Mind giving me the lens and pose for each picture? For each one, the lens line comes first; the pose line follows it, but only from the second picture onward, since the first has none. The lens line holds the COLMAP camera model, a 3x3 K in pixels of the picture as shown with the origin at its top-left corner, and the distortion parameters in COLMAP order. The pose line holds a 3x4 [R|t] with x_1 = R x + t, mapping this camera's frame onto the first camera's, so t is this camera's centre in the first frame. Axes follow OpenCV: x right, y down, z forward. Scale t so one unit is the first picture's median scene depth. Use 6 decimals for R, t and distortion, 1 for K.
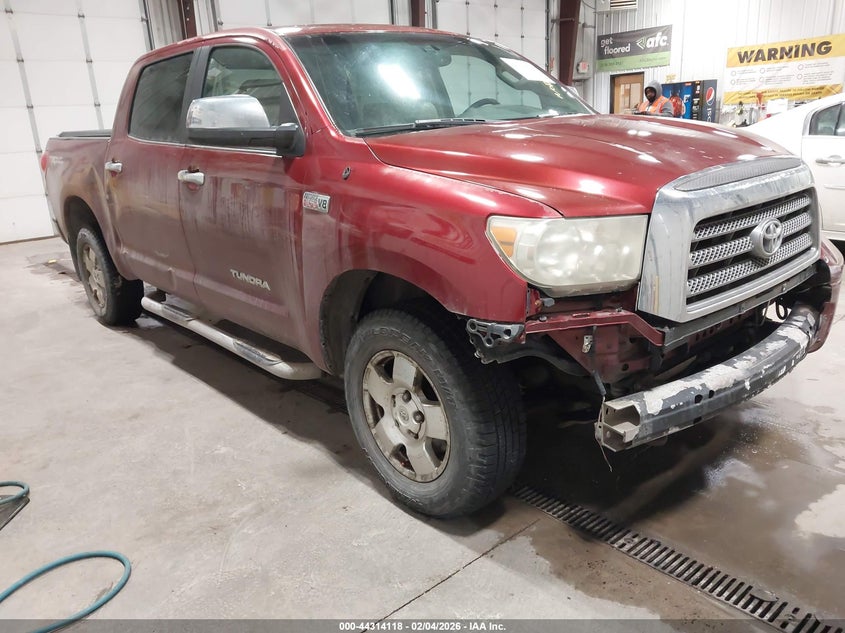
lens RADIAL K [[667.4, 0, 410.5], [0, 667.4, 317.9], [0, 0, 1]] dist [0.001330, -0.005149]
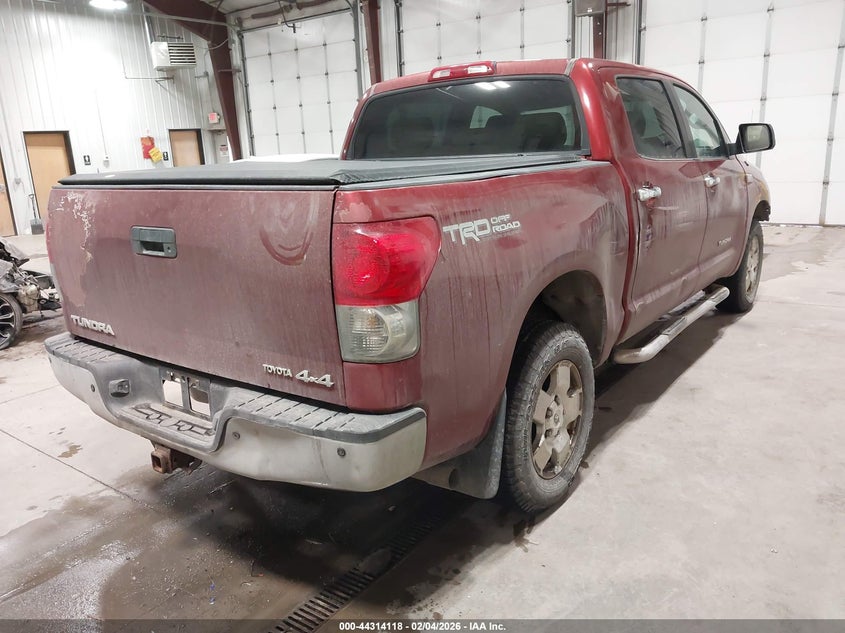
lens RADIAL K [[667.4, 0, 410.5], [0, 667.4, 317.9], [0, 0, 1]] dist [0.001330, -0.005149]
pose [[-0.203606, -0.180372, 0.962294, -1.433942], [0.341123, 0.908224, 0.242413, -0.460596], [-0.917703, 0.377618, -0.123391, 1.724236]]
